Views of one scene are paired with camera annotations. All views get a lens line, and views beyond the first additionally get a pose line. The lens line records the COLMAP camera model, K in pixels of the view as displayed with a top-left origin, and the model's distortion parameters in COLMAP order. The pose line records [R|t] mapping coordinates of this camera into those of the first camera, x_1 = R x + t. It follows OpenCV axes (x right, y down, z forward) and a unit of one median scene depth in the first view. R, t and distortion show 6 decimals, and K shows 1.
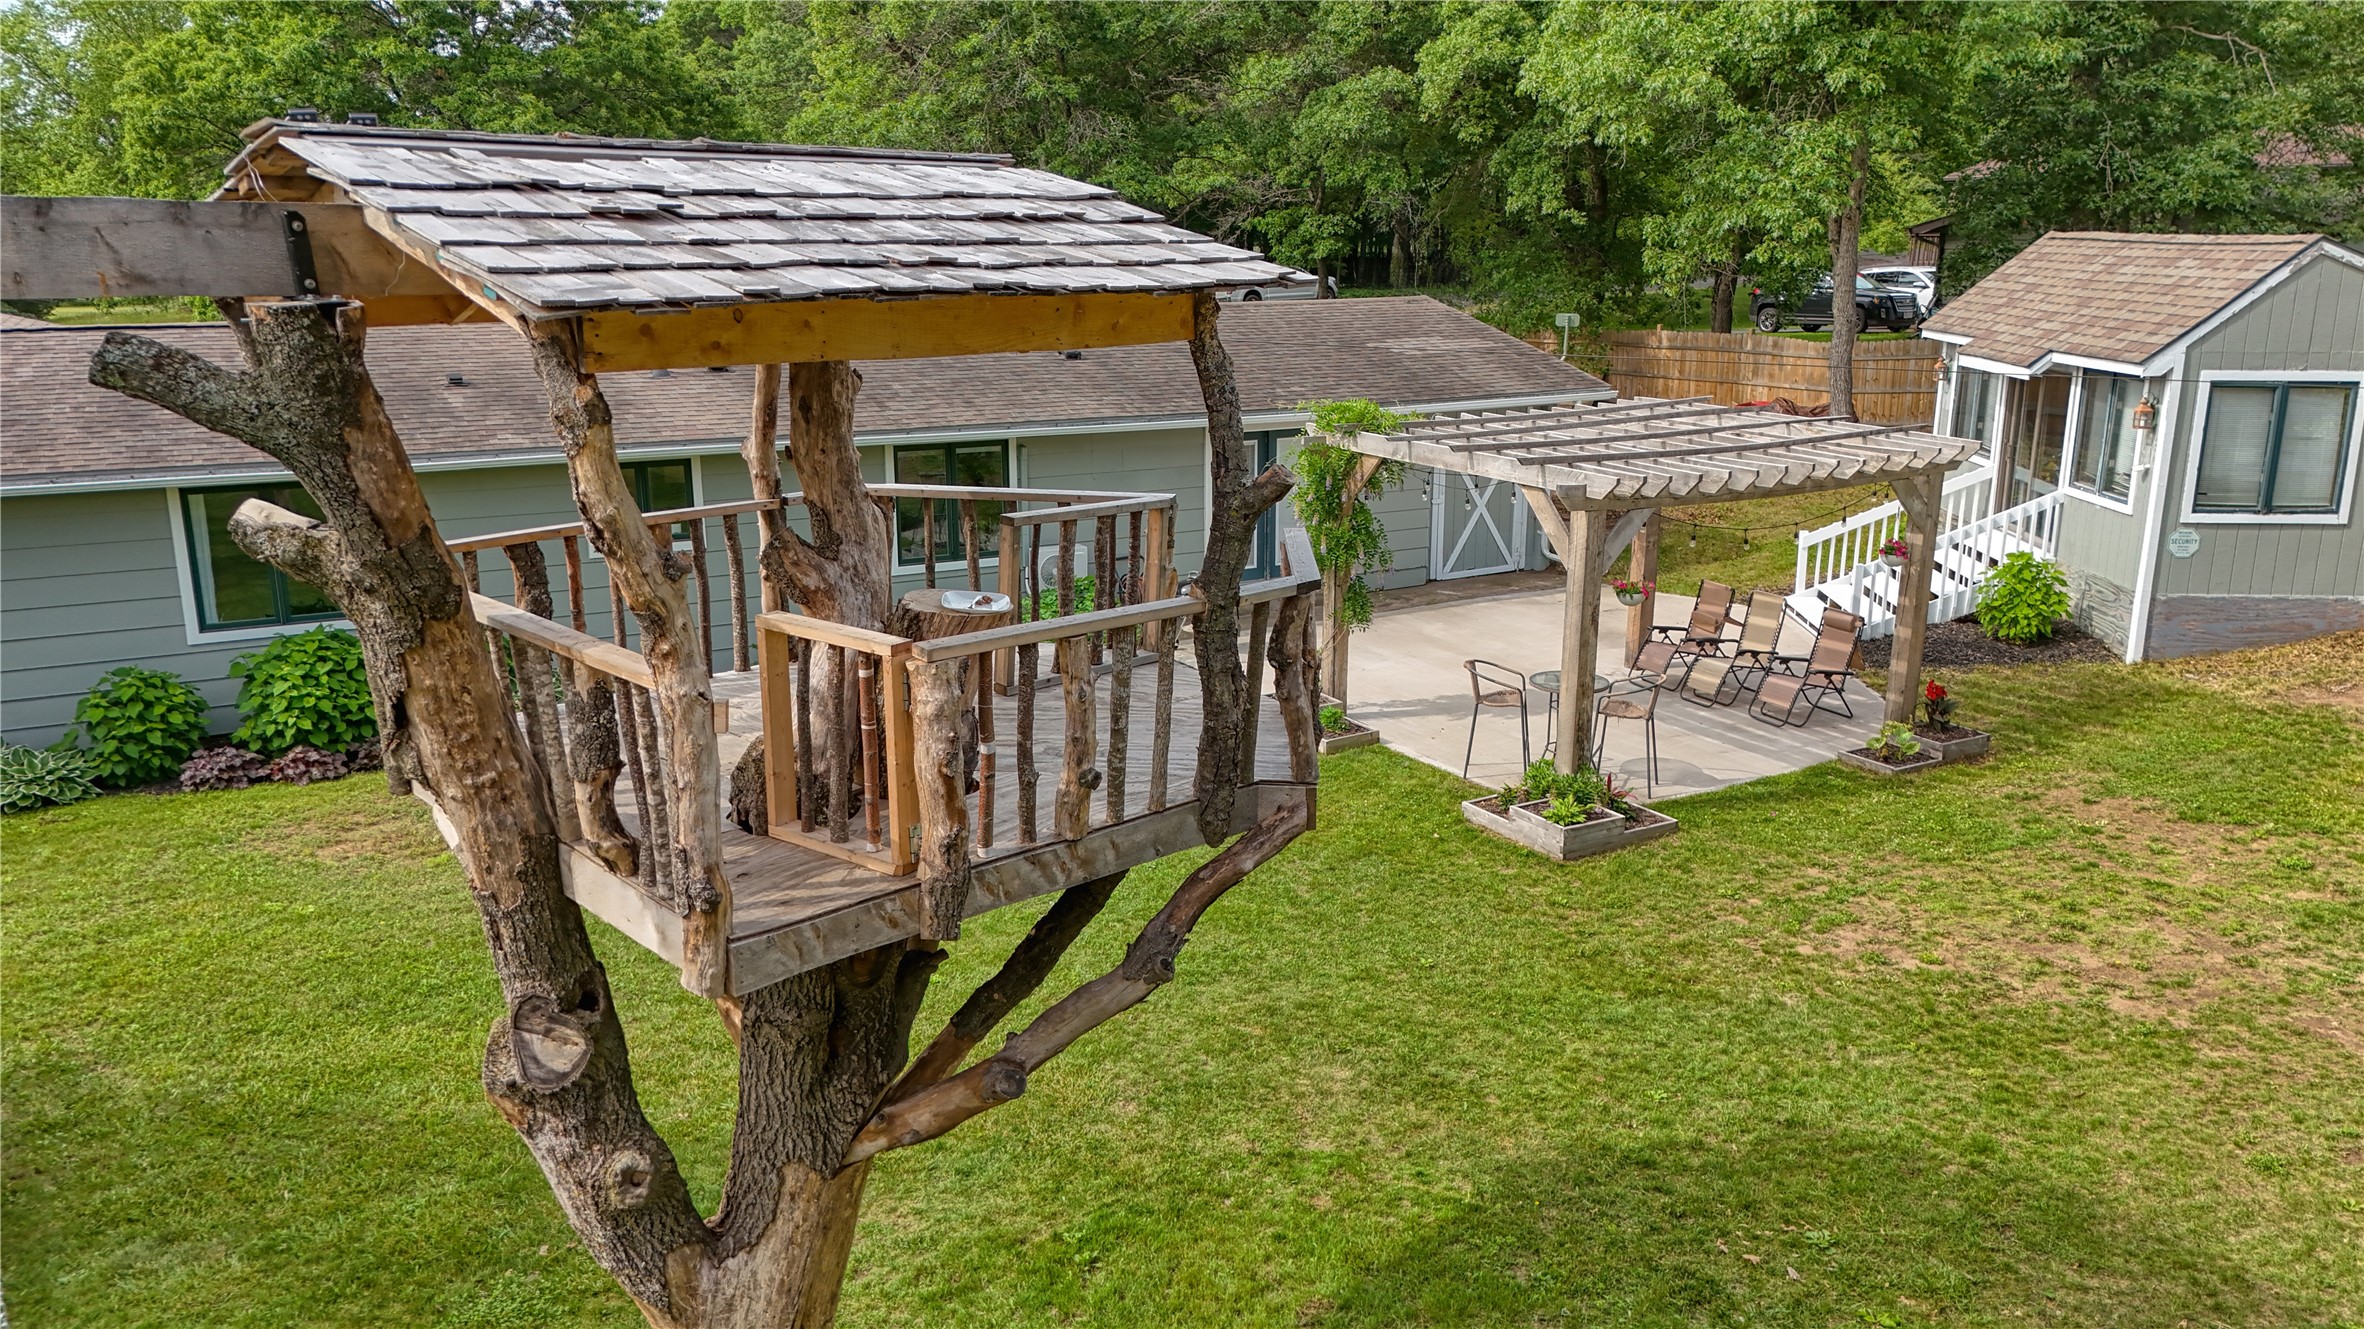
lens RADIAL K [[1737.1, 0, 1187.9], [0, 1737.1, 675.6], [0, 0, 1]] dist [0.084666, -0.100583]
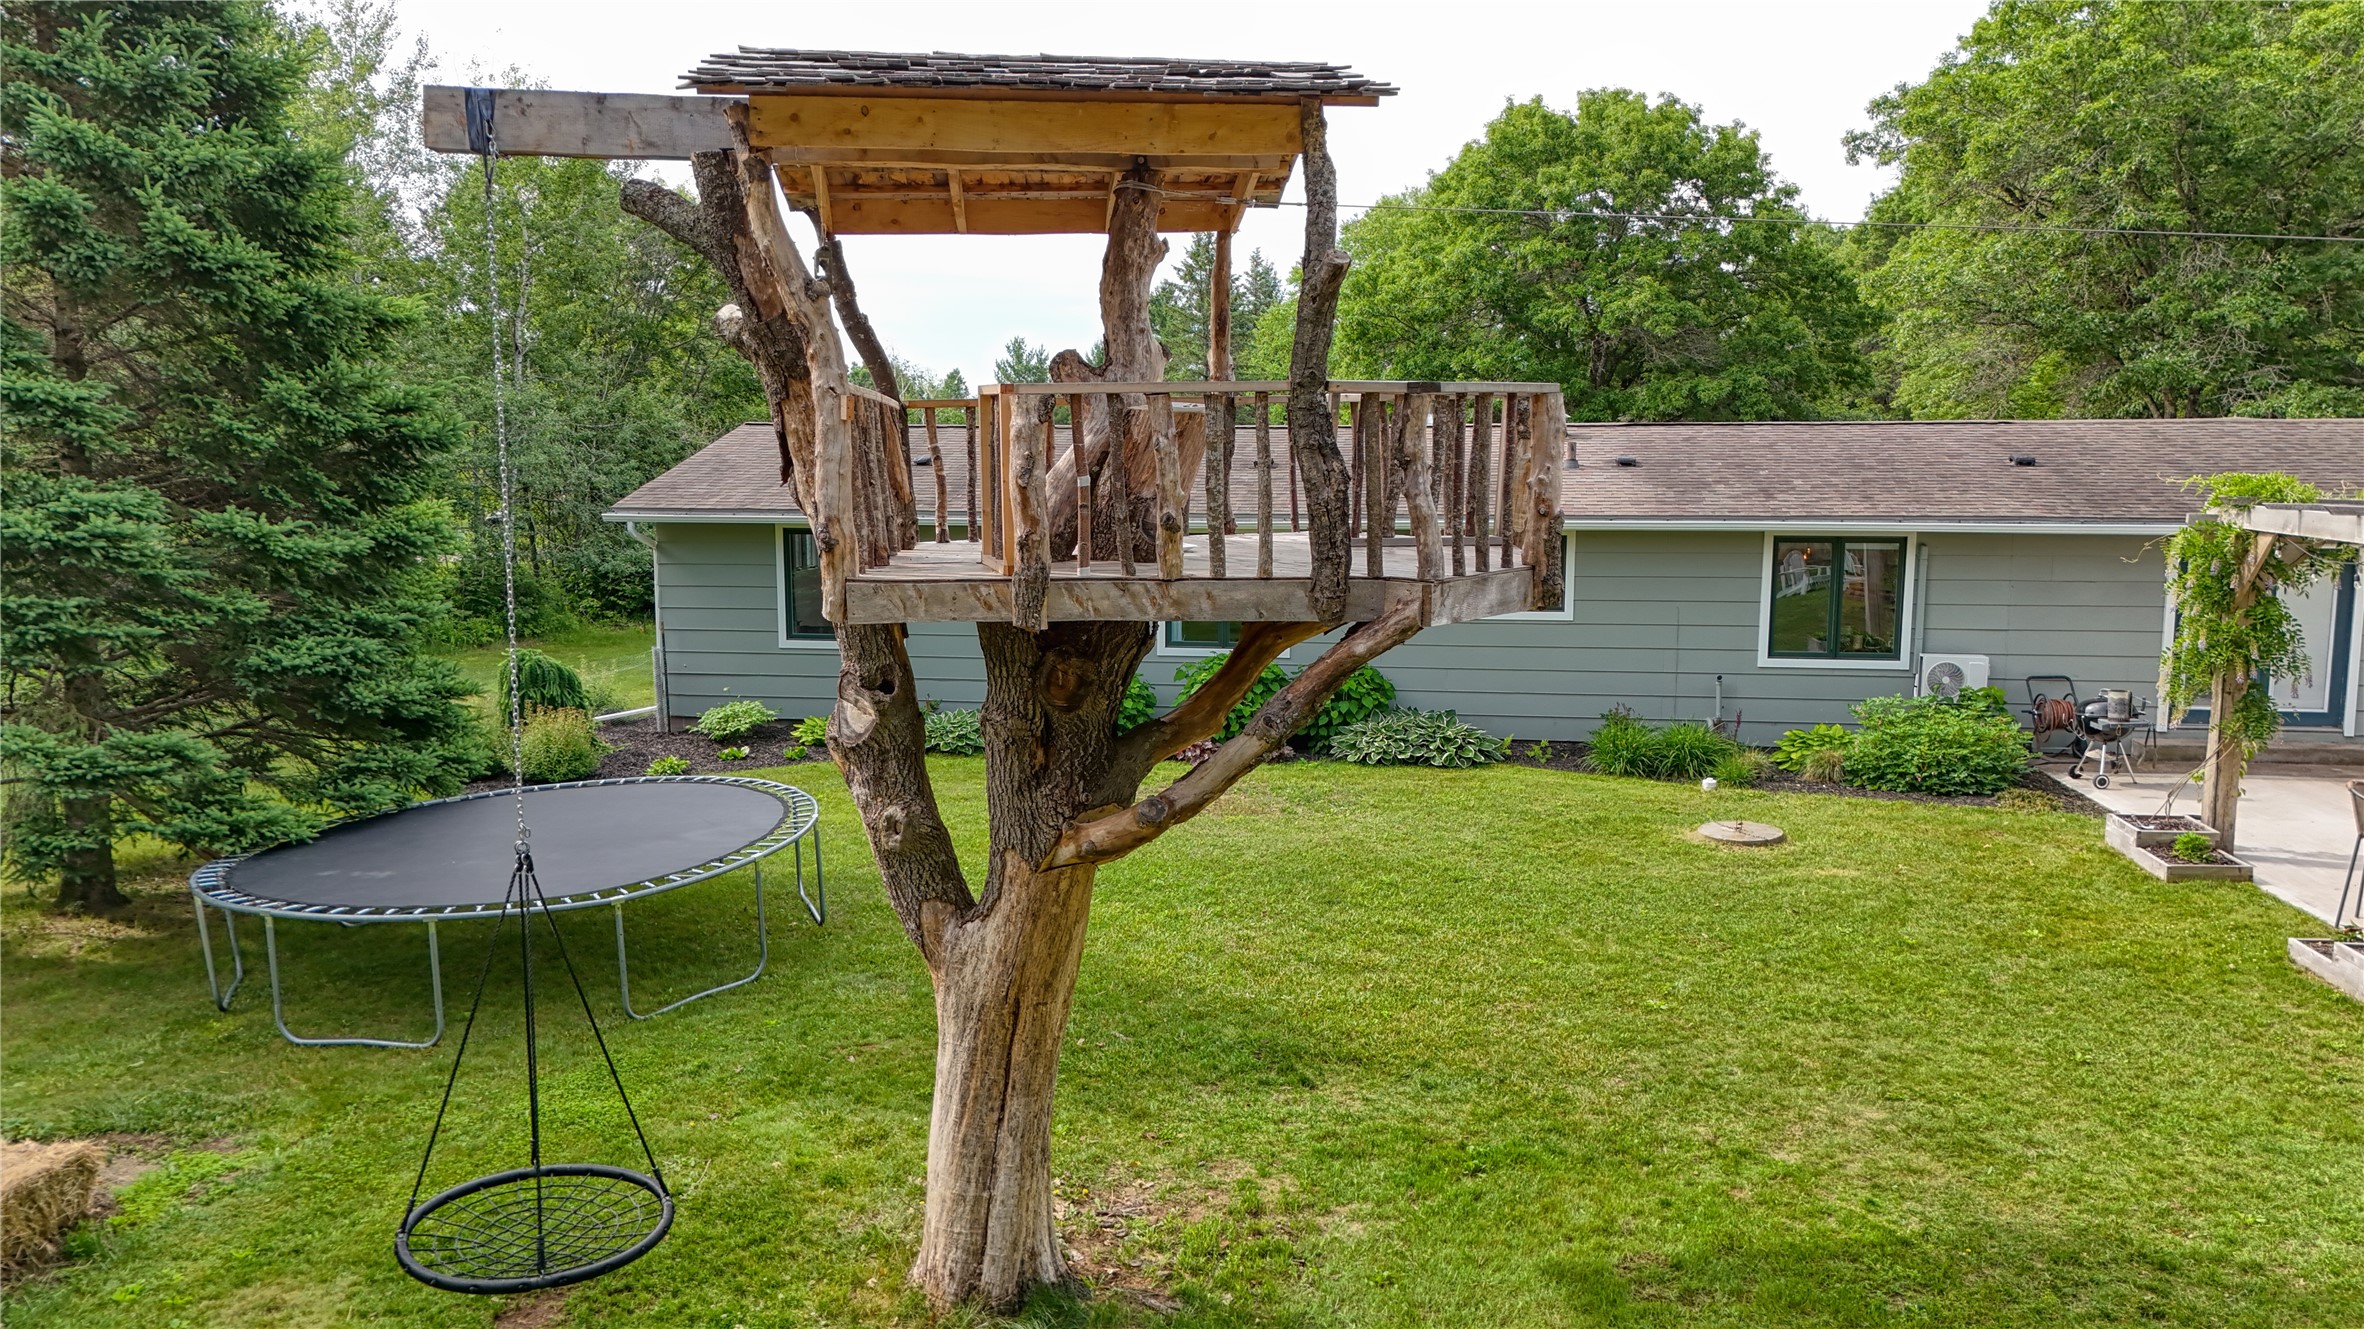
lens RADIAL K [[1737.1, 0, 1187.9], [0, 1737.1, 675.6], [0, 0, 1]] dist [0.084666, -0.100583]
pose [[0.782985, 0.080865, -0.616763, 0.375744], [-0.155692, 0.985431, -0.068450, 0.131482], [0.602242, 0.149621, 0.784167, 0.050613]]
